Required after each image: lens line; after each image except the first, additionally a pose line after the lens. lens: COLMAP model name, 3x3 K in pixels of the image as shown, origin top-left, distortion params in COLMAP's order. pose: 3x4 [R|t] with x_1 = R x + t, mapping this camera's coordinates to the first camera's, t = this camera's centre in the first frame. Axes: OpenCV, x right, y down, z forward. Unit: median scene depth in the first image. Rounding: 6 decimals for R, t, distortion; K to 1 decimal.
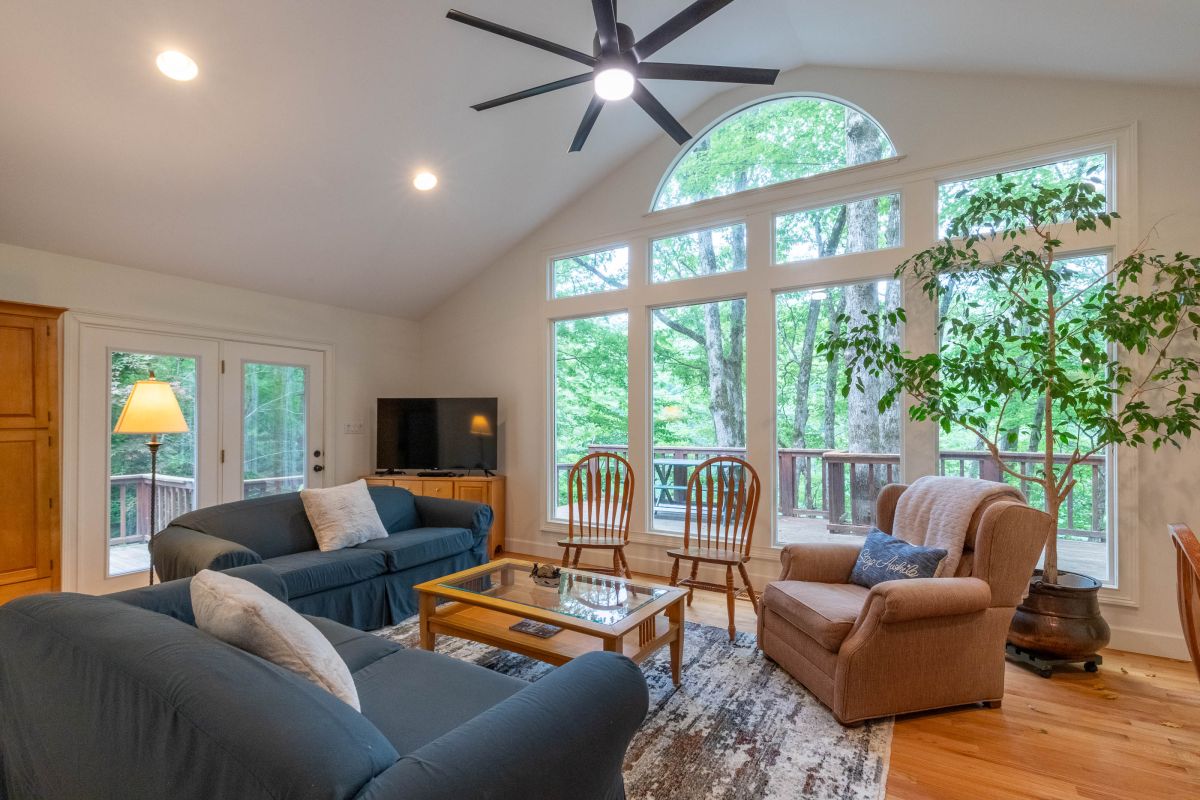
lens RADIAL K [[550.9, 0, 589.3], [0, 550.9, 429.3], [0, 0, 1]] dist [-0.002503, 0.000152]
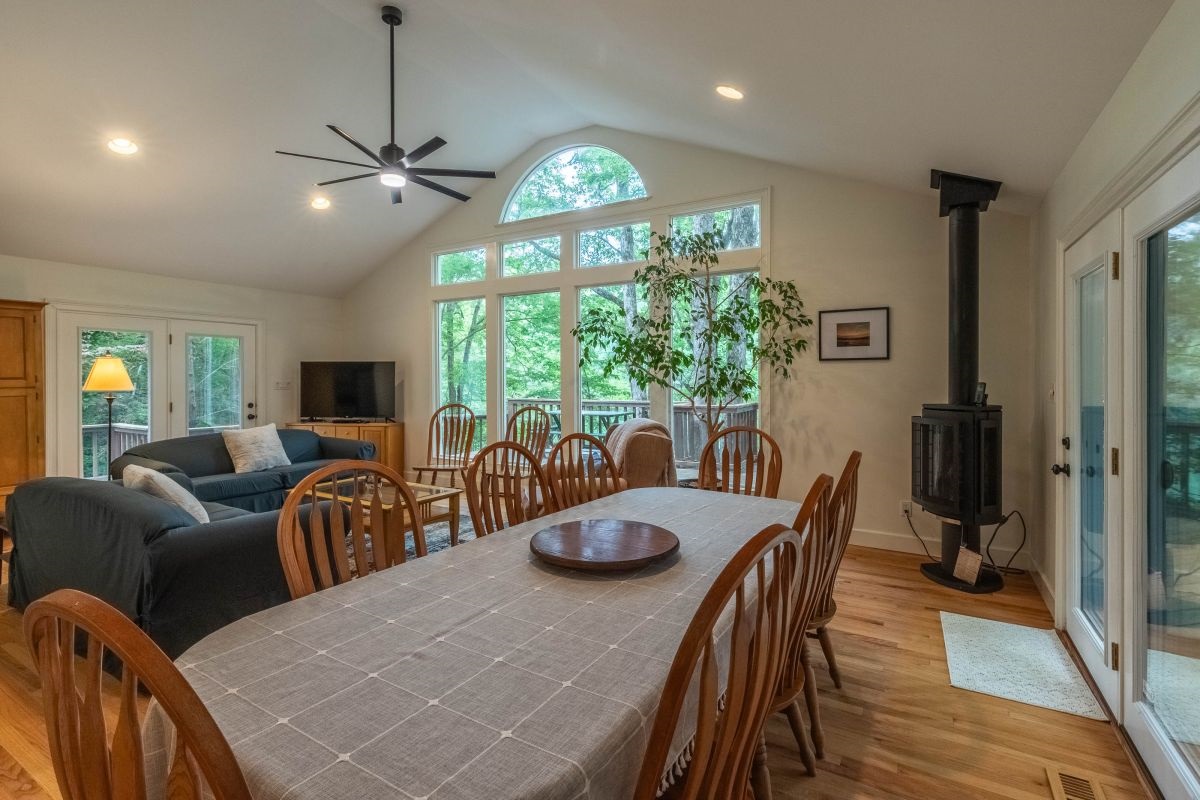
lens RADIAL K [[550.9, 0, 606.5], [0, 550.9, 390.0], [0, 0, 1]] dist [-0.002503, 0.000152]
pose [[0.999121, -0.000626, 0.041910, 0.387162], [0.000079, 0.999915, 0.013071, -0.011145], [-0.041915, -0.013056, 0.999036, -0.431618]]
